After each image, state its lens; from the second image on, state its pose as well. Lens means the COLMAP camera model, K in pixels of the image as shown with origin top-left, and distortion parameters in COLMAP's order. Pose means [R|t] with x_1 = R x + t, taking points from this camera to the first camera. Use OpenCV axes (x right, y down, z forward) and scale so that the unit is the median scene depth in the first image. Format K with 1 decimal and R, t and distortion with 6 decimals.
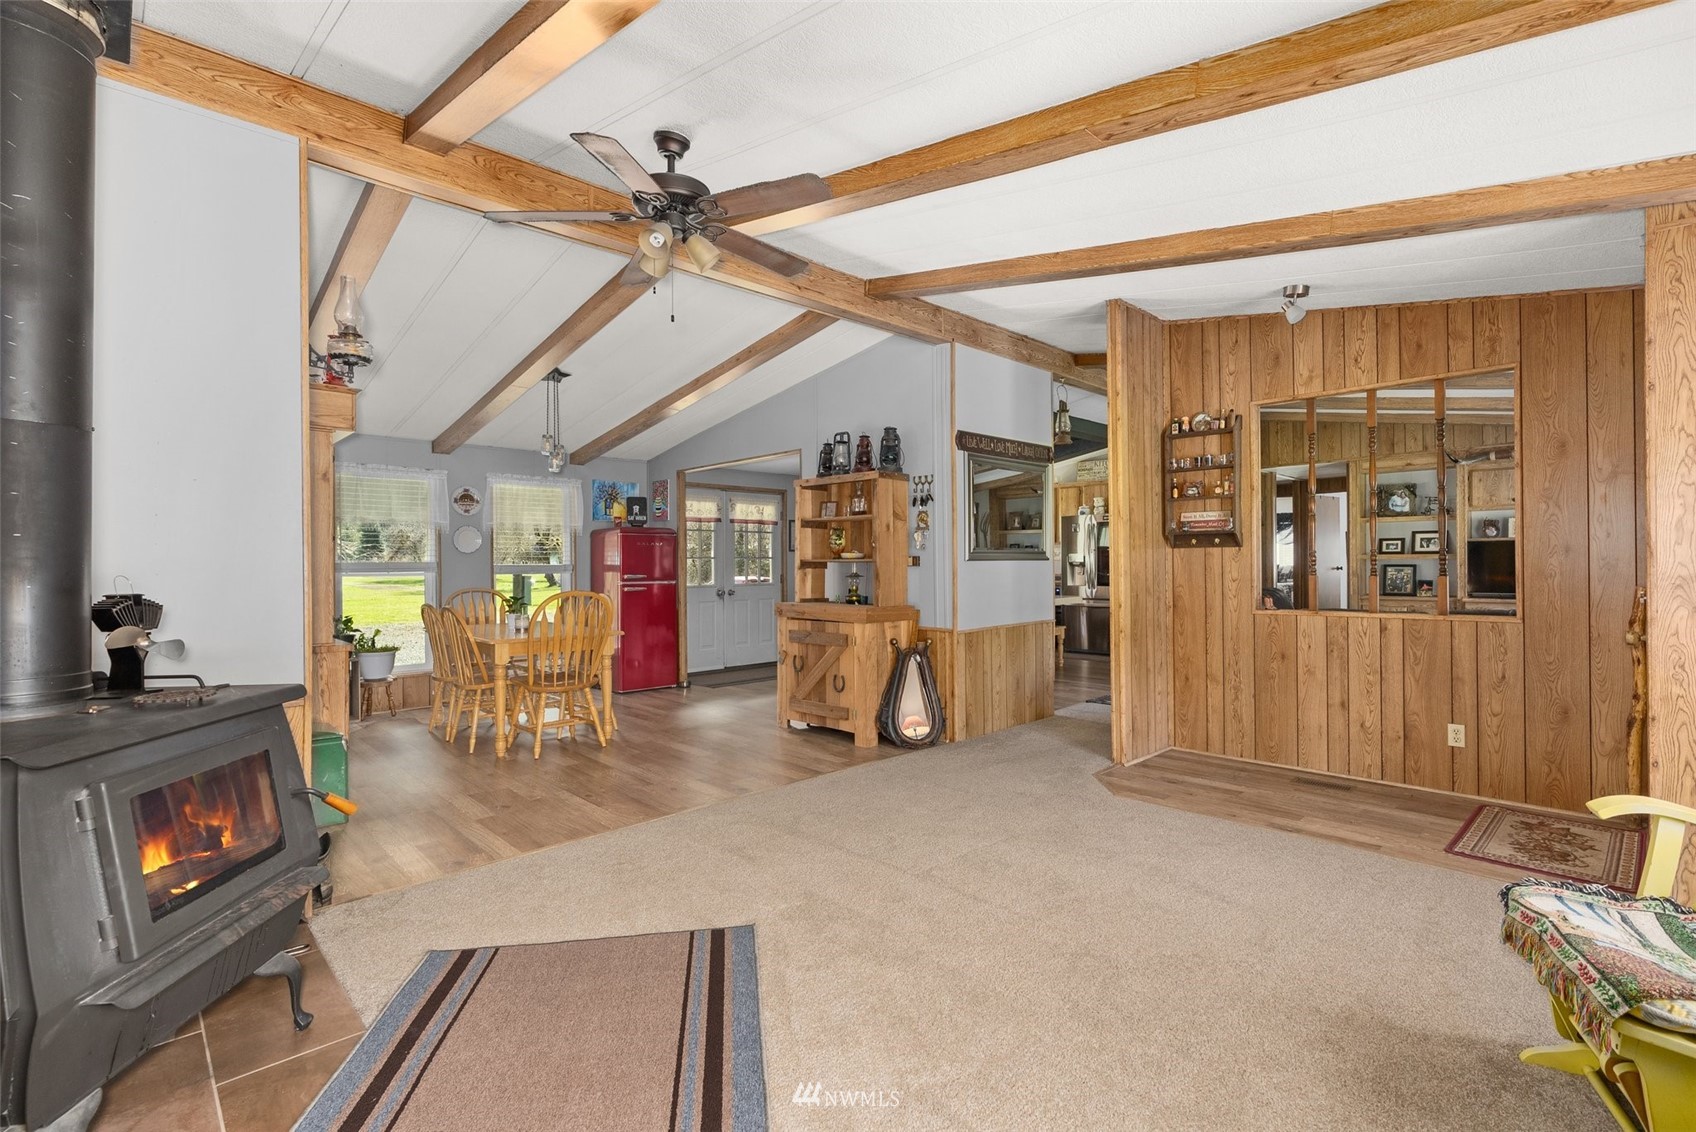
lens RADIAL K [[777.6, 0, 849.1], [0, 777.6, 564.8], [0, 0, 1]] dist [-0.001332, 0.001646]
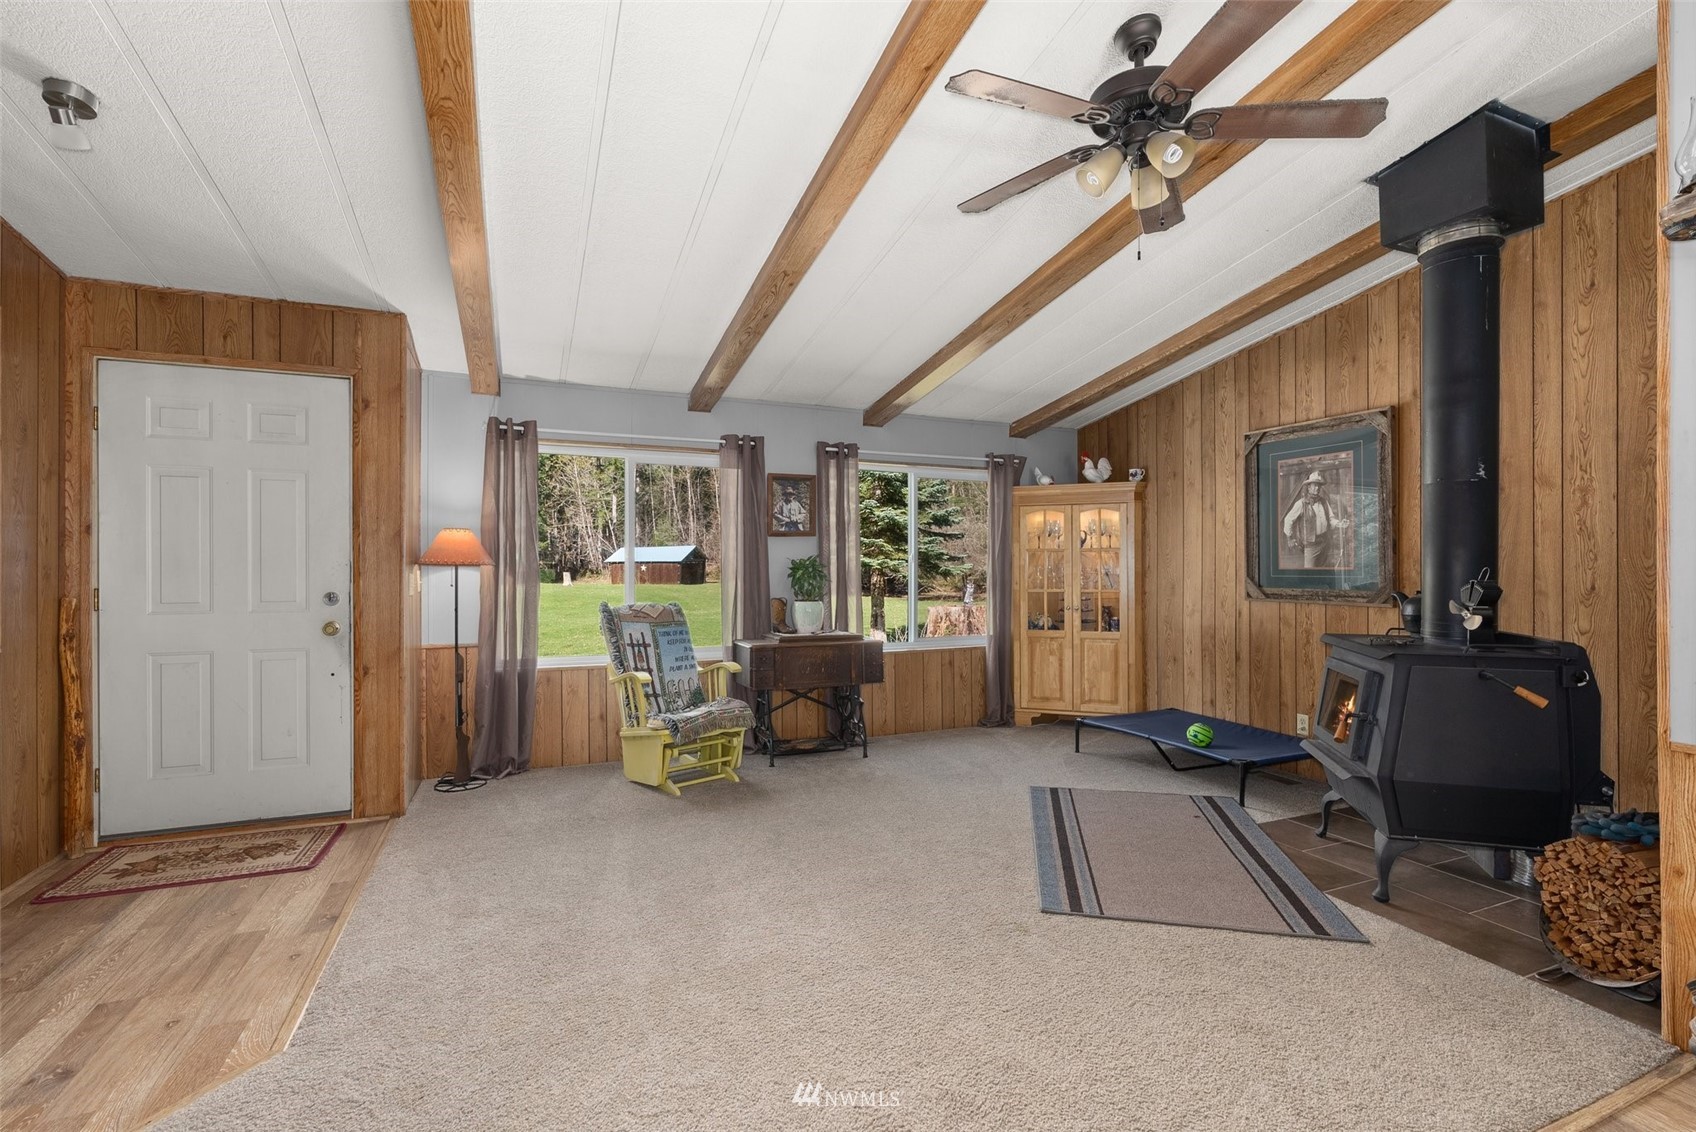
lens RADIAL K [[777.6, 0, 846.2], [0, 777.6, 568.0], [0, 0, 1]] dist [-0.001332, 0.001646]
pose [[-0.944037, 0.014702, 0.329511, -0.171265], [0.013303, 0.999890, -0.006498, 0.010306], [-0.329570, -0.001751, -0.944130, 1.577469]]
